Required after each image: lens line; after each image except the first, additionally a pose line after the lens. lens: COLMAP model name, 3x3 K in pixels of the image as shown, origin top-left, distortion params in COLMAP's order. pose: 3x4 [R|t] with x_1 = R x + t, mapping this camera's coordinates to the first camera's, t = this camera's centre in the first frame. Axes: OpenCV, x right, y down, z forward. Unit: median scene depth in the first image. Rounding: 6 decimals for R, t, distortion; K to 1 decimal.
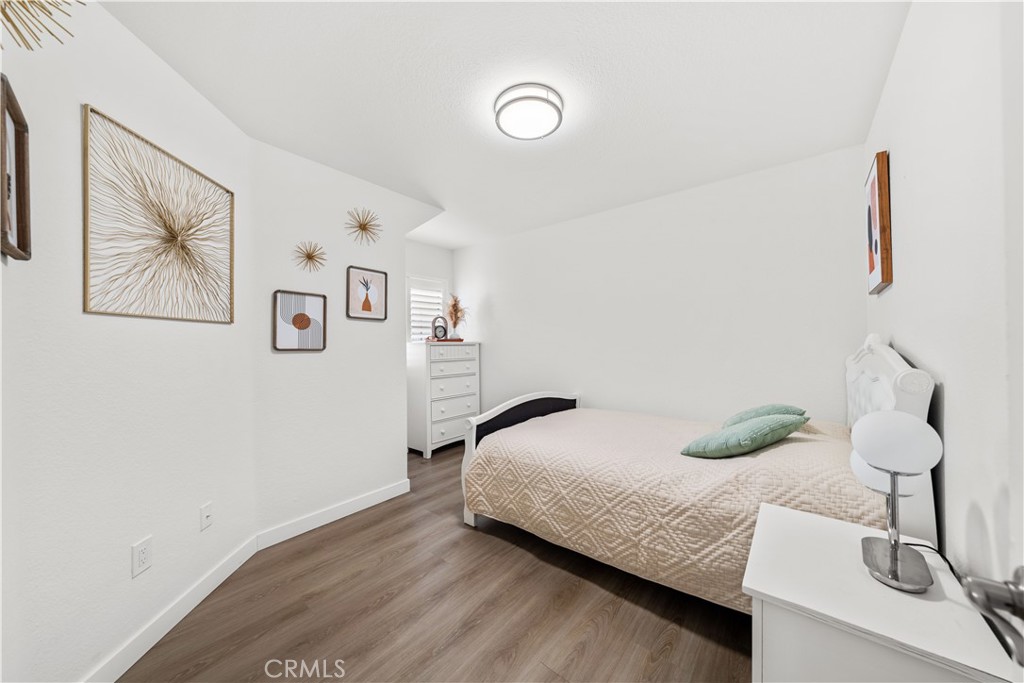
lens RADIAL K [[351.1, 0, 524.2], [0, 351.1, 334.0], [0, 0, 1]] dist [-0.000013, -0.000093]
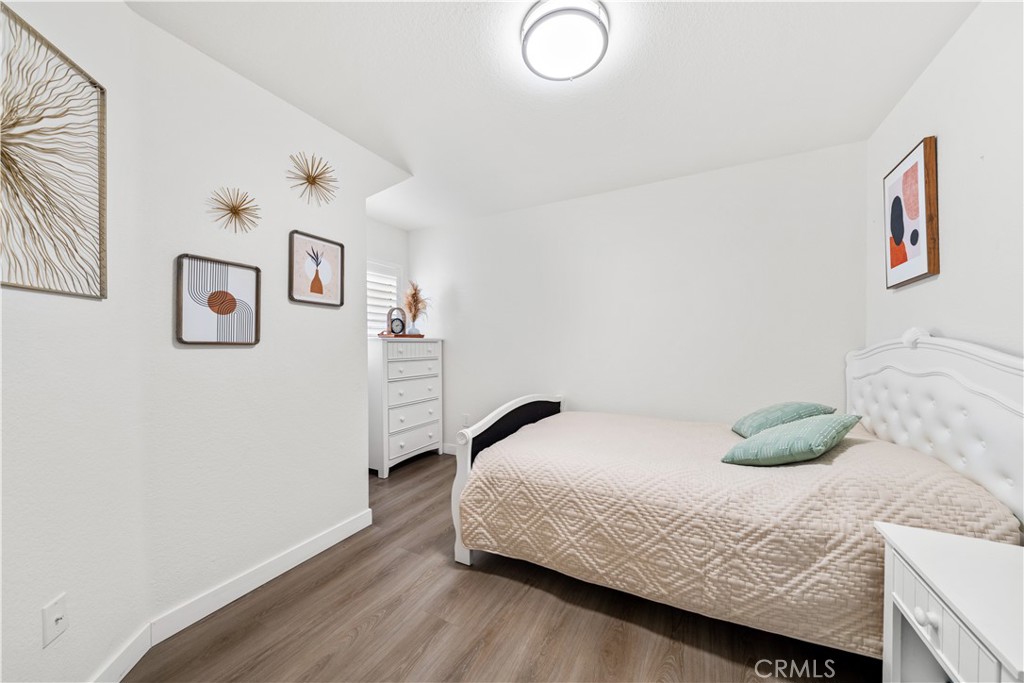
lens RADIAL K [[345.0, 0, 514.3], [0, 345.0, 340.6], [0, 0, 1]] dist [-0.000323, 0.000075]
pose [[0.980567, 0.005684, 0.196100, -0.234665], [-0.008414, 0.999879, 0.013095, 0.029410], [-0.196002, -0.014491, 0.980496, 0.253252]]
